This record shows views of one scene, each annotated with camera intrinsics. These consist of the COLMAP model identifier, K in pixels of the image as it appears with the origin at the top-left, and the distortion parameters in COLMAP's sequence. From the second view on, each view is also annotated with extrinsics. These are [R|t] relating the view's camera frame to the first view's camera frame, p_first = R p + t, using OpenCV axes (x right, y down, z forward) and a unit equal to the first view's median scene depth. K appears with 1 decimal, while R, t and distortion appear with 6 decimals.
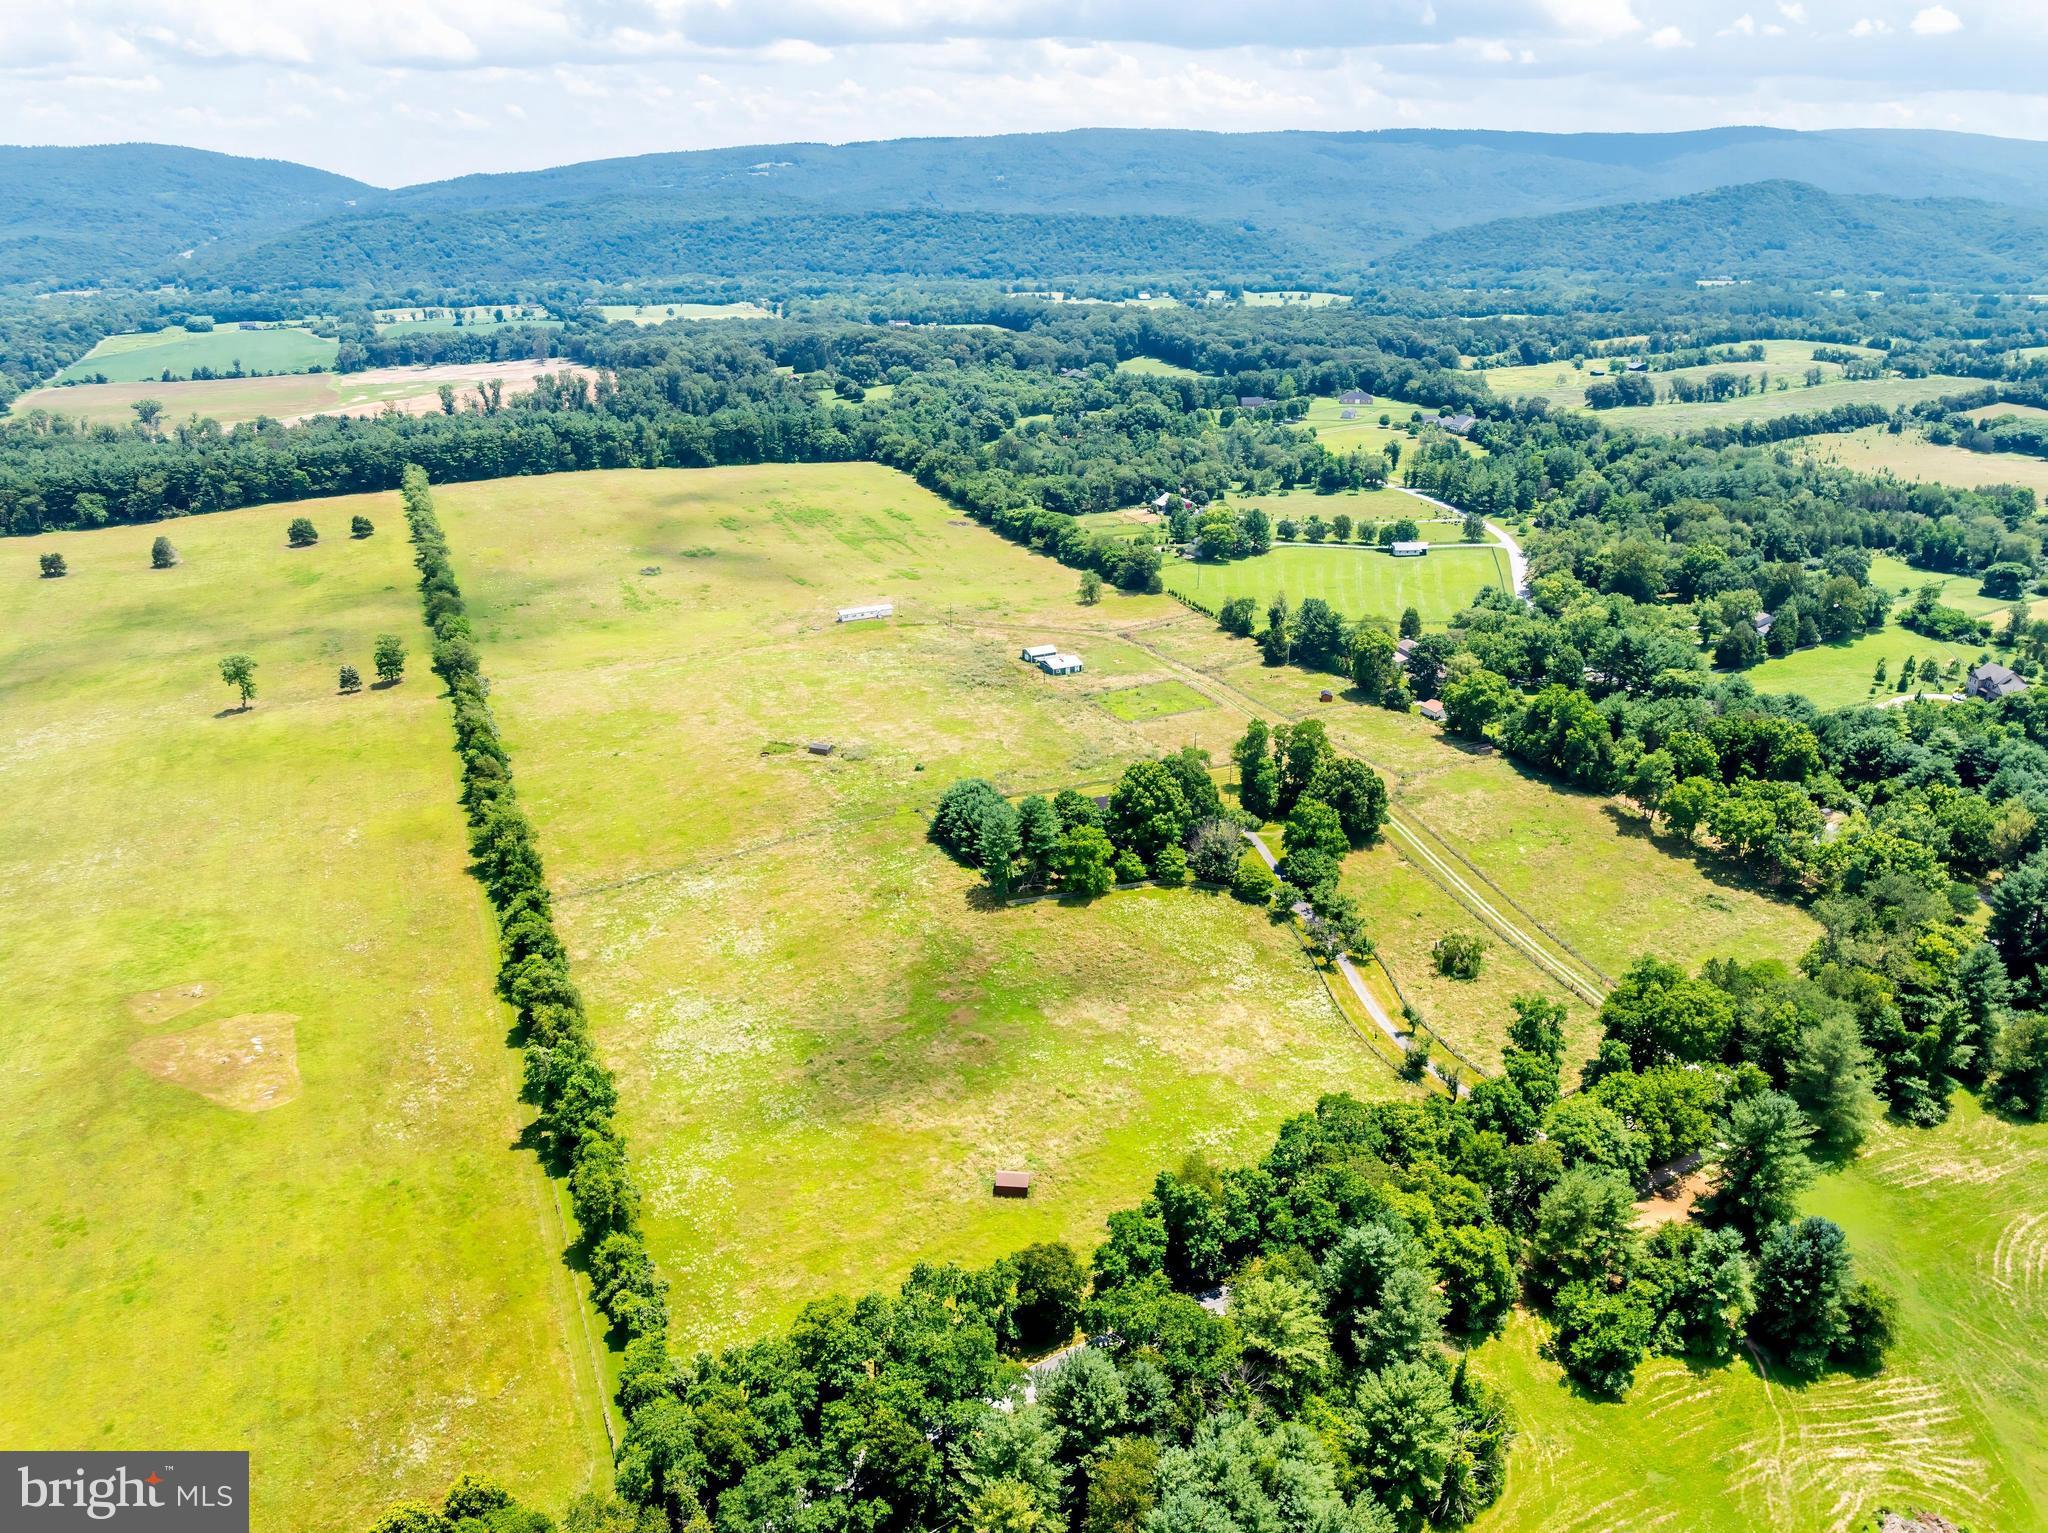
lens RADIAL K [[1447.1, 0, 1024.0], [0, 1447.1, 767.2], [0, 0, 1]] dist [-0.043777, 0.007928]
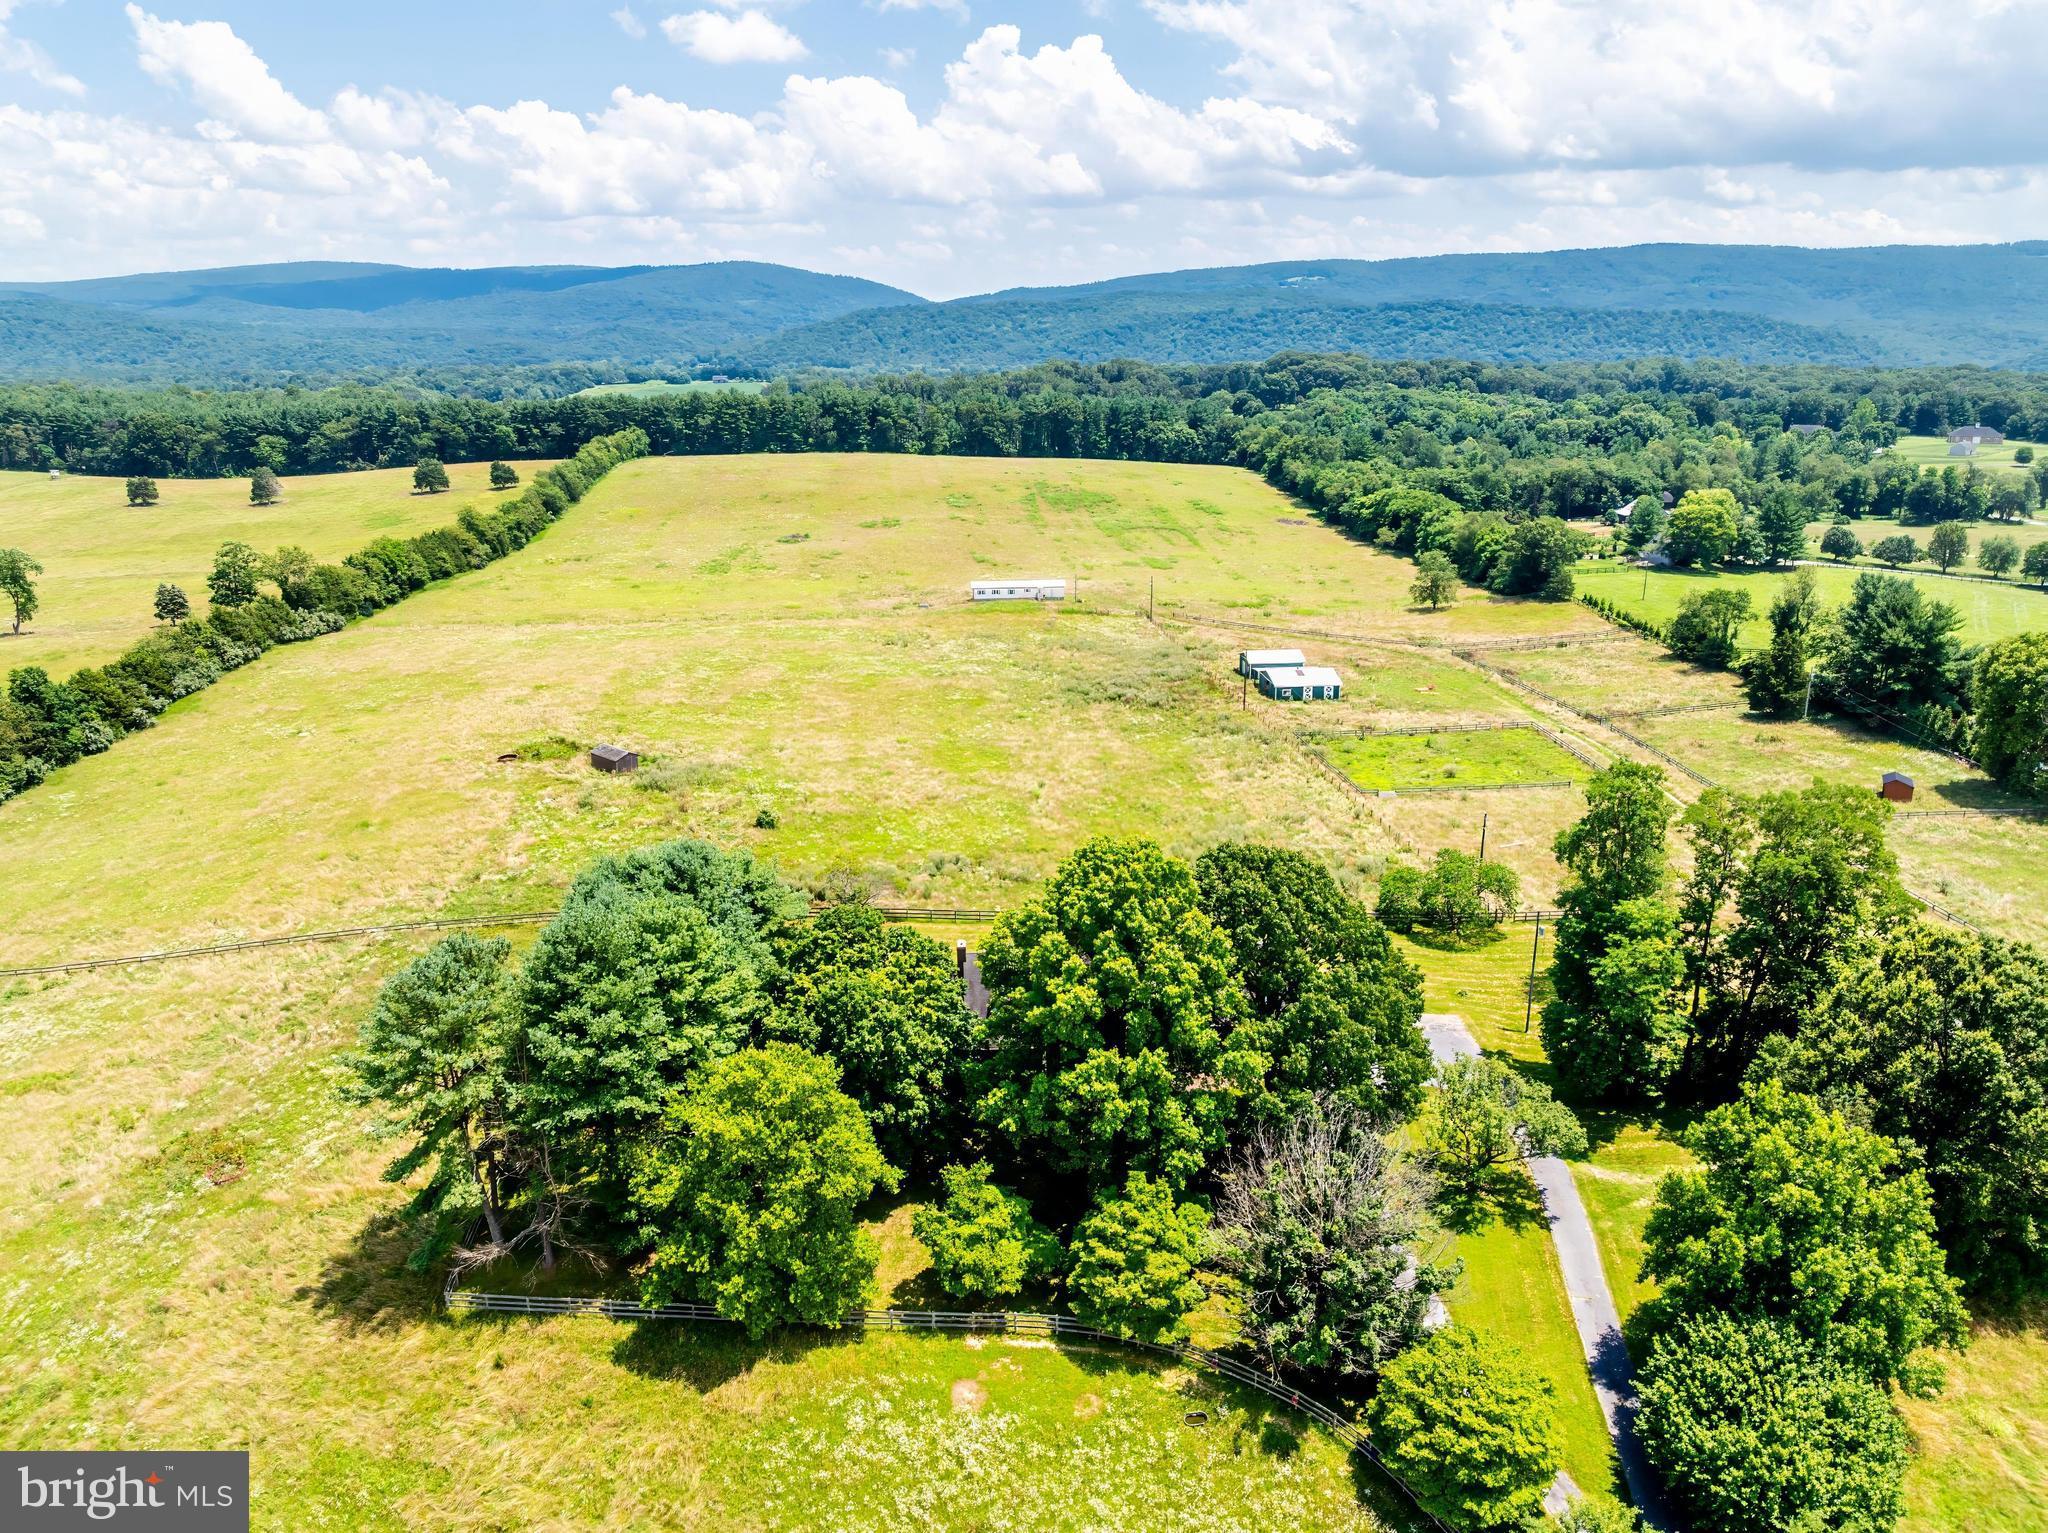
lens RADIAL K [[1447.1, 0, 1024.2], [0, 1447.1, 754.5], [0, 0, 1]] dist [-0.043777, 0.007928]
pose [[0.936454, 0.097664, -0.336920, 0.075982], [-0.129189, 0.988974, -0.072397, 0.000980], [0.326134, 0.111323, 0.938746, 0.363843]]
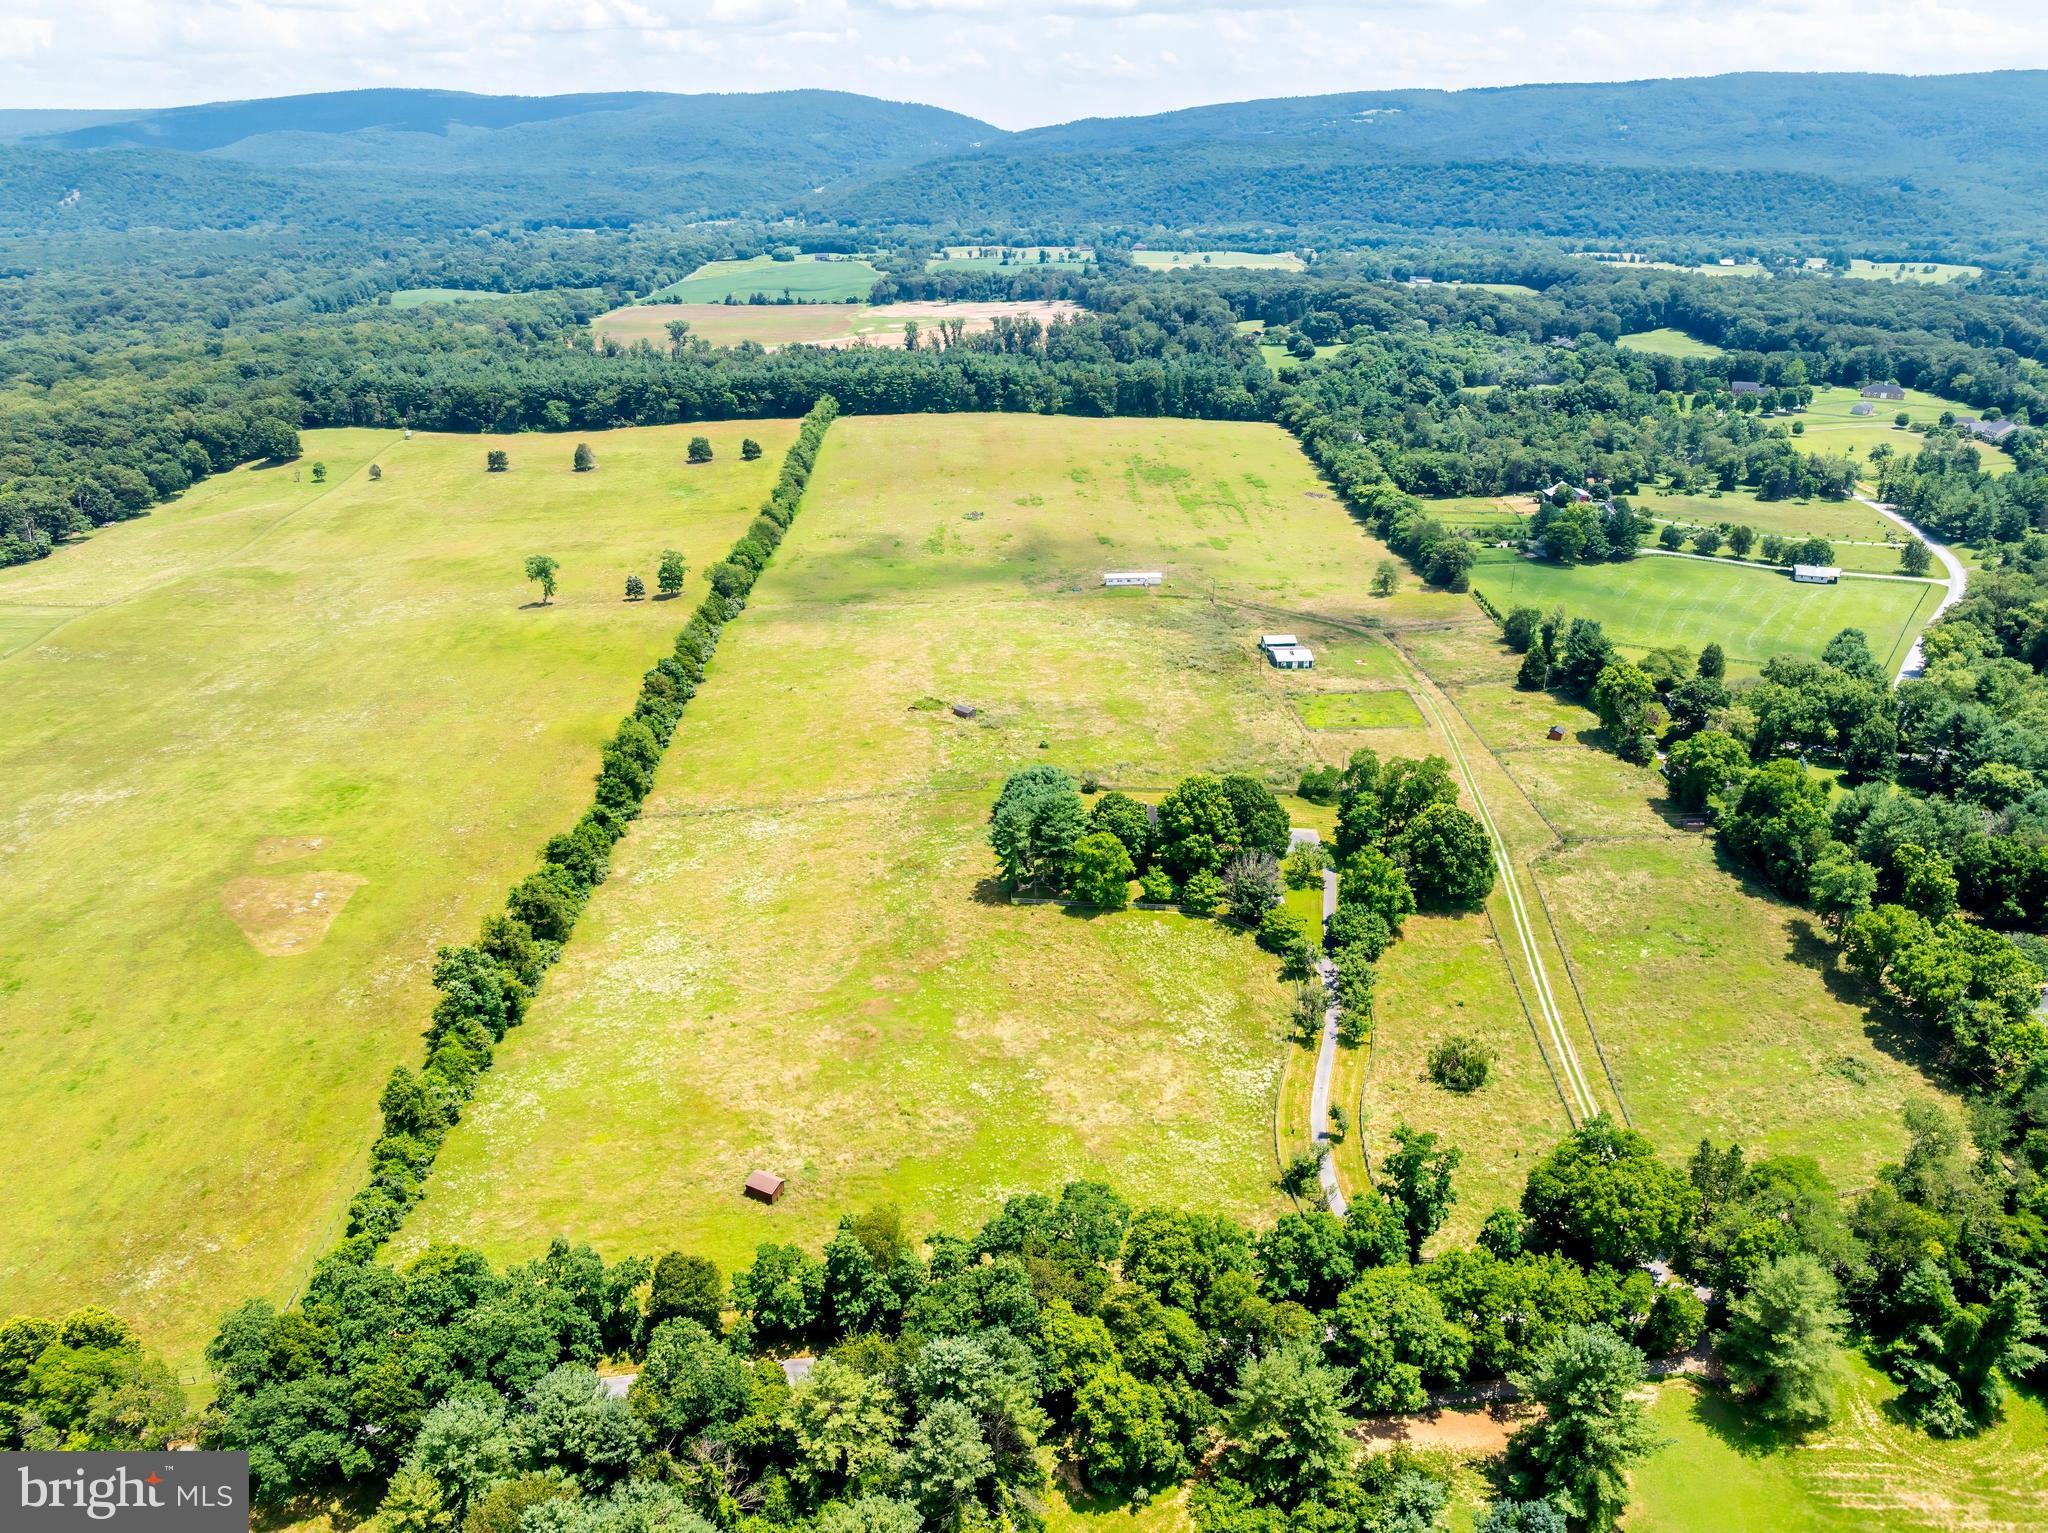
lens RADIAL K [[1447.1, 0, 1026.9], [0, 1447.1, 765.3], [0, 0, 1]] dist [-0.043777, 0.007928]
pose [[0.921422, 0.153110, -0.357126, 0.150344], [-0.141987, 0.988207, 0.057331, -0.022839], [0.361692, -0.002119, 0.932295, 0.056191]]
